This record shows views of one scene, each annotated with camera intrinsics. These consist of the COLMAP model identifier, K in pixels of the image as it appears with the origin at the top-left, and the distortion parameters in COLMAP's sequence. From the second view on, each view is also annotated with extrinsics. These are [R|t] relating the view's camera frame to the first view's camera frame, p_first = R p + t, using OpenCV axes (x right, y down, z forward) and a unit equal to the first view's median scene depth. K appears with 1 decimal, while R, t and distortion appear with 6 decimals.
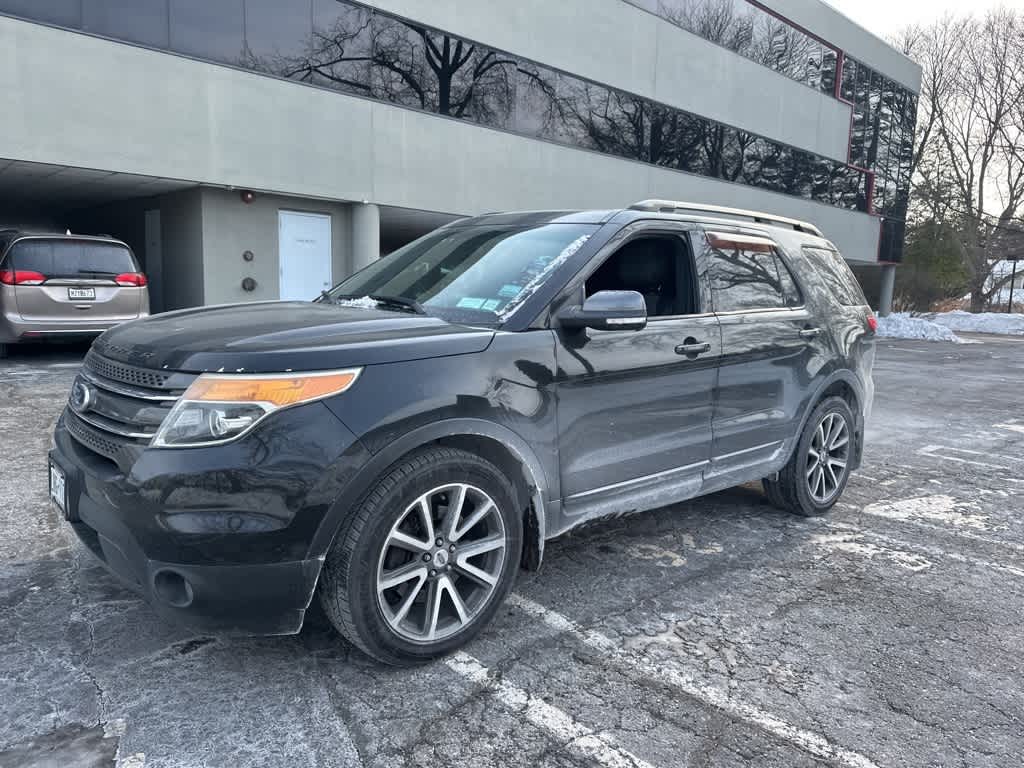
lens RADIAL K [[719.2, 0, 518.6], [0, 719.2, 380.5], [0, 0, 1]] dist [0.045533, -0.056136]
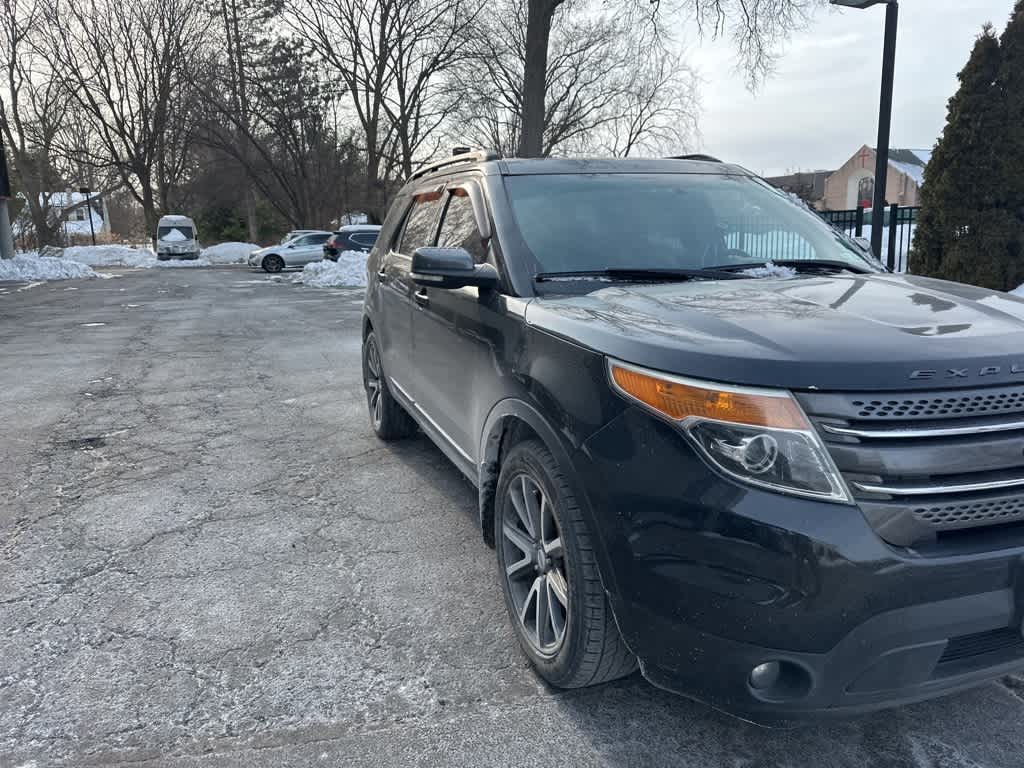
lens RADIAL K [[719.2, 0, 505.3], [0, 719.2, 365.7], [0, 0, 1]] dist [0.045533, -0.056136]
pose [[0.373932, -0.216287, 0.901884, -1.111518], [0.151938, 0.973576, 0.170484, -0.193561], [-0.914926, 0.073281, 0.396913, 0.972871]]
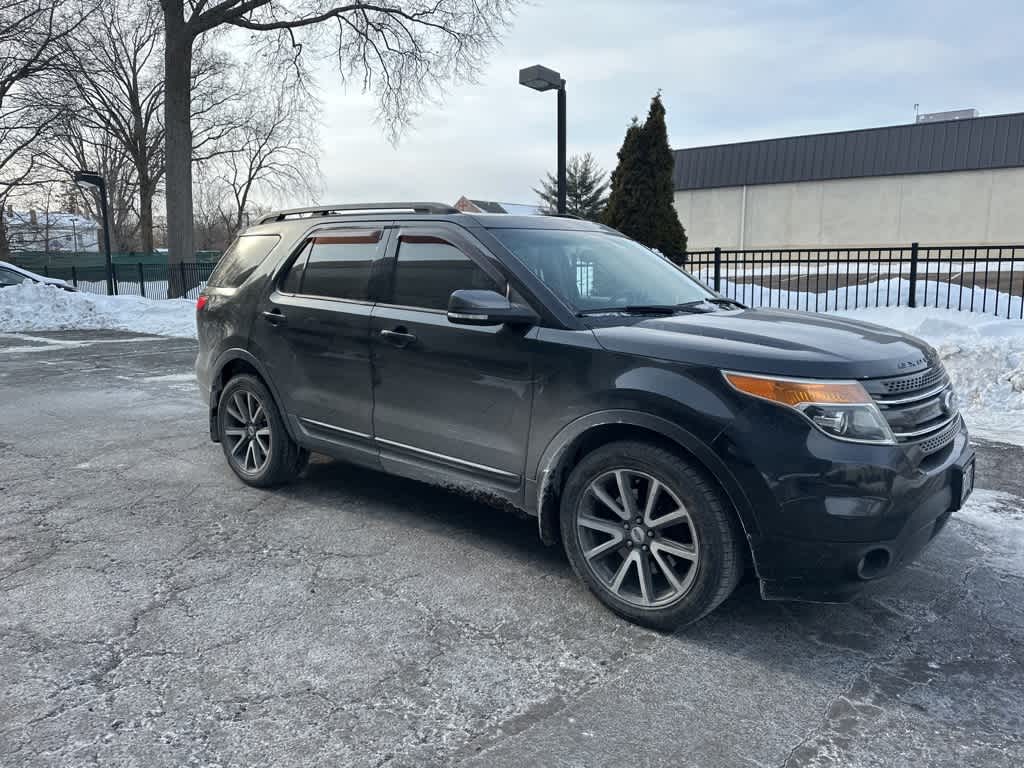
lens RADIAL K [[719.2, 0, 507.4], [0, 719.2, 368.9], [0, 0, 1]] dist [0.045533, -0.056136]
pose [[-0.134637, -0.181766, 0.974081, -1.319913], [0.127948, 0.971613, 0.198990, -0.284135], [-0.982600, 0.151423, -0.107558, 1.472410]]
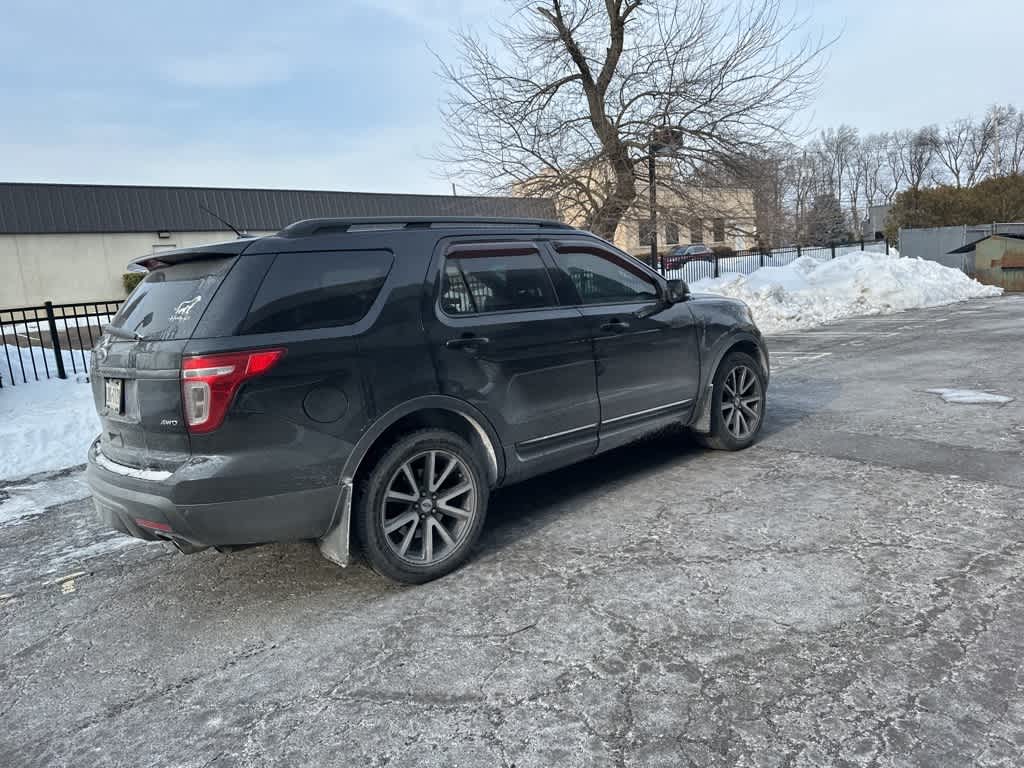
lens RADIAL K [[719.2, 0, 515.2], [0, 719.2, 367.5], [0, 0, 1]] dist [0.045533, -0.056136]
pose [[-0.998767, 0.049539, -0.003184, 0.046921], [0.047206, 0.967666, 0.247780, -0.407018], [0.015355, 0.247324, -0.968811, 2.886309]]
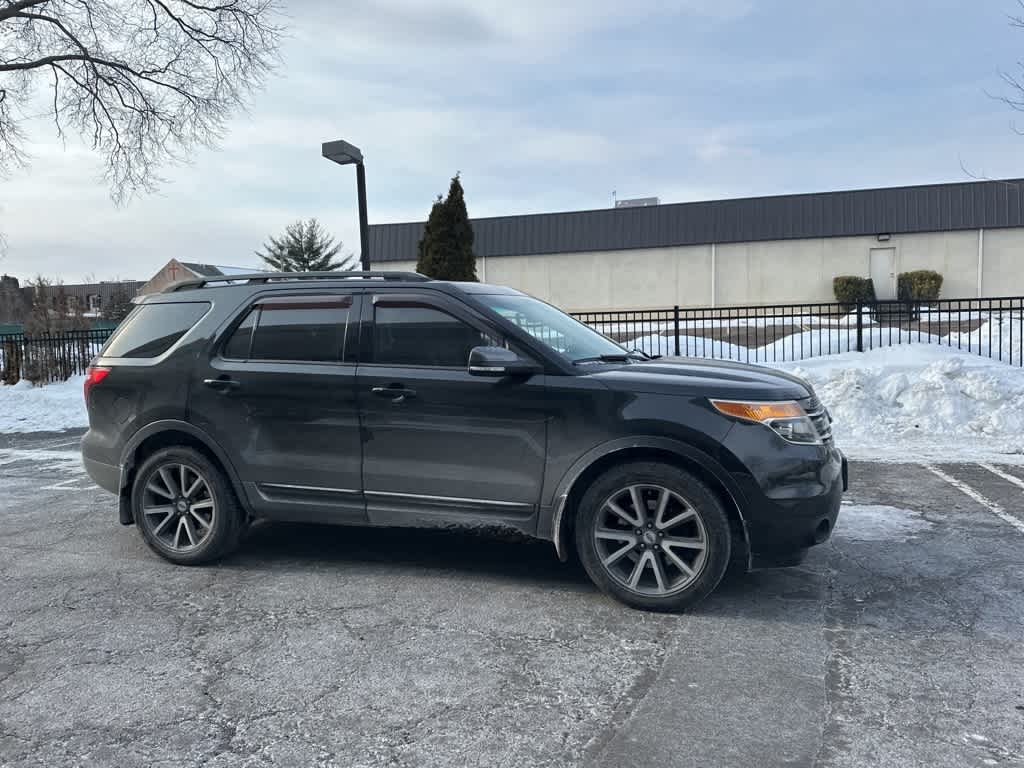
lens RADIAL K [[719.2, 0, 509.3], [0, 719.2, 370.3], [0, 0, 1]] dist [0.045533, -0.056136]
pose [[-0.491669, -0.081984, 0.866914, -1.343261], [0.119516, 0.979783, 0.160441, -0.343050], [-0.862541, 0.182494, -0.471931, 1.922790]]
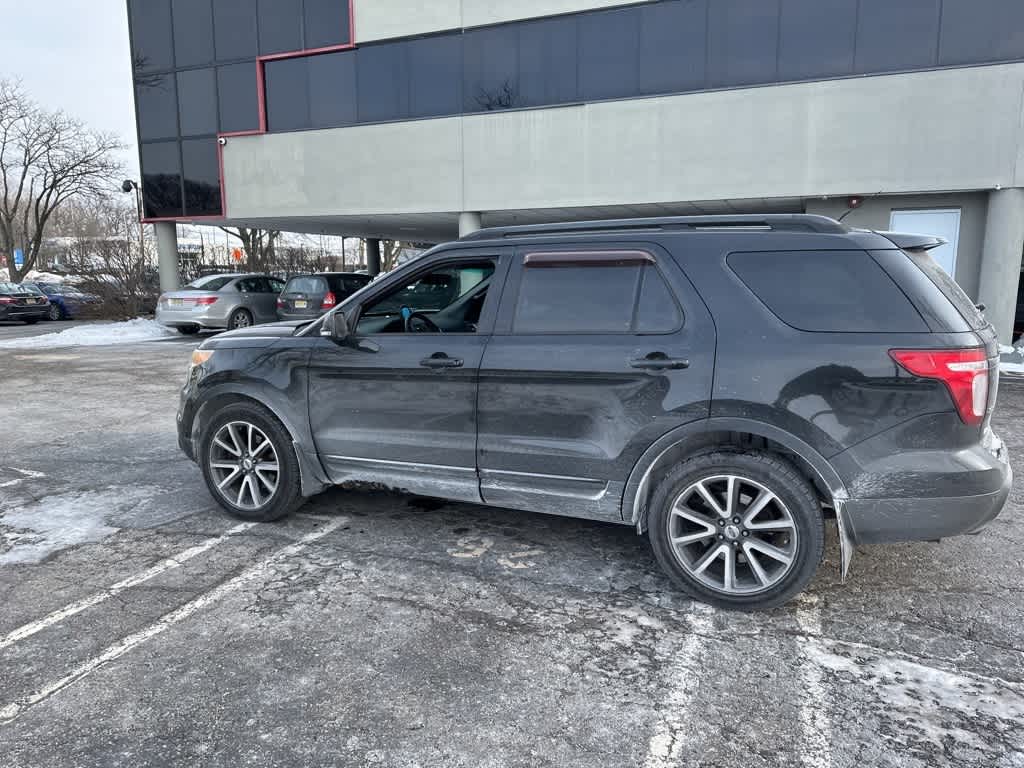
lens RADIAL K [[719.2, 0, 508.1], [0, 719.2, 385.8], [0, 0, 1]] dist [0.045533, -0.056136]
pose [[0.409295, 0.105288, -0.906307, 1.385647], [-0.100500, 0.992478, 0.069912, -0.102086], [0.906850, 0.062469, 0.416798, 0.670736]]
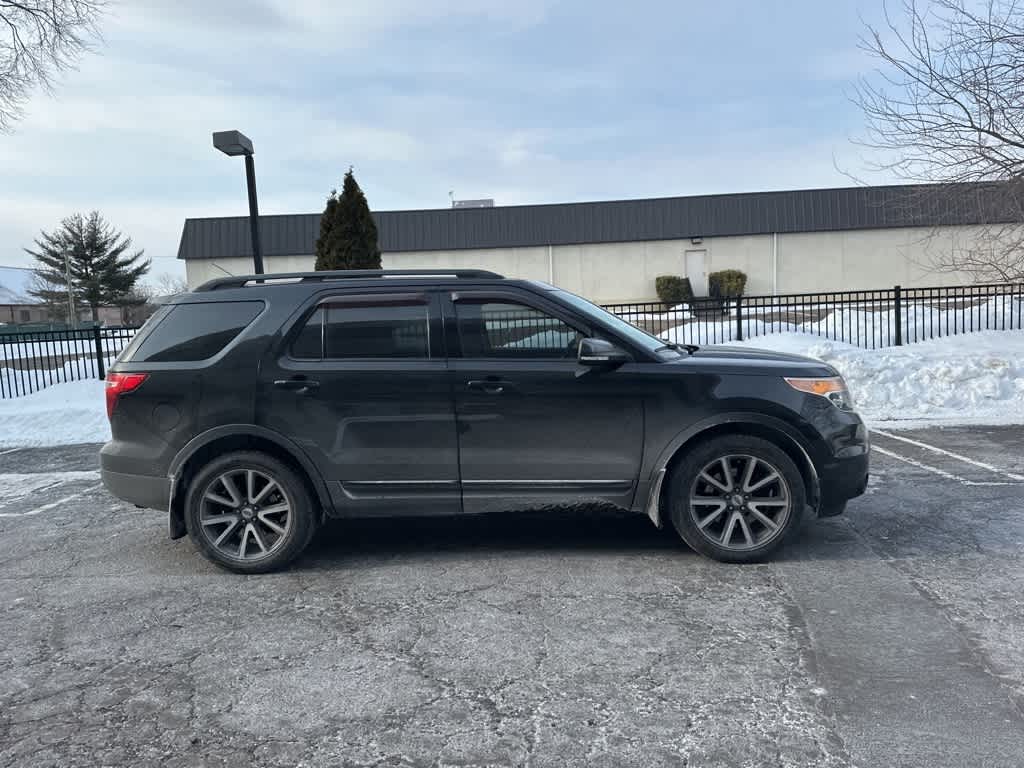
lens RADIAL K [[719.2, 0, 510.4], [0, 719.2, 377.8], [0, 0, 1]] dist [0.045533, -0.056136]
pose [[-0.699213, -0.069343, 0.711543, -1.117590], [0.107928, 0.973639, 0.200944, -0.400604], [-0.706720, 0.217298, -0.673297, 2.370734]]
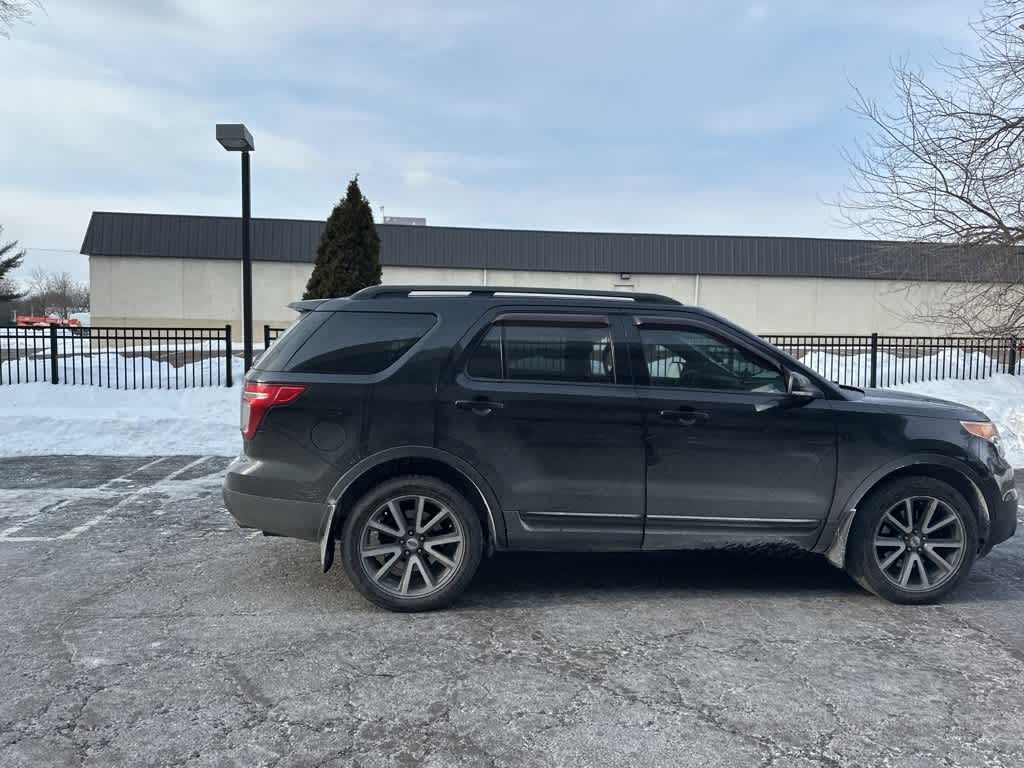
lens RADIAL K [[719.2, 0, 515.2], [0, 719.2, 380.7], [0, 0, 1]] dist [0.045533, -0.056136]
pose [[-0.797065, -0.087432, 0.597531, -0.670844], [0.030052, 0.982495, 0.183848, -0.430704], [-0.603146, 0.164496, -0.780485, 2.672090]]
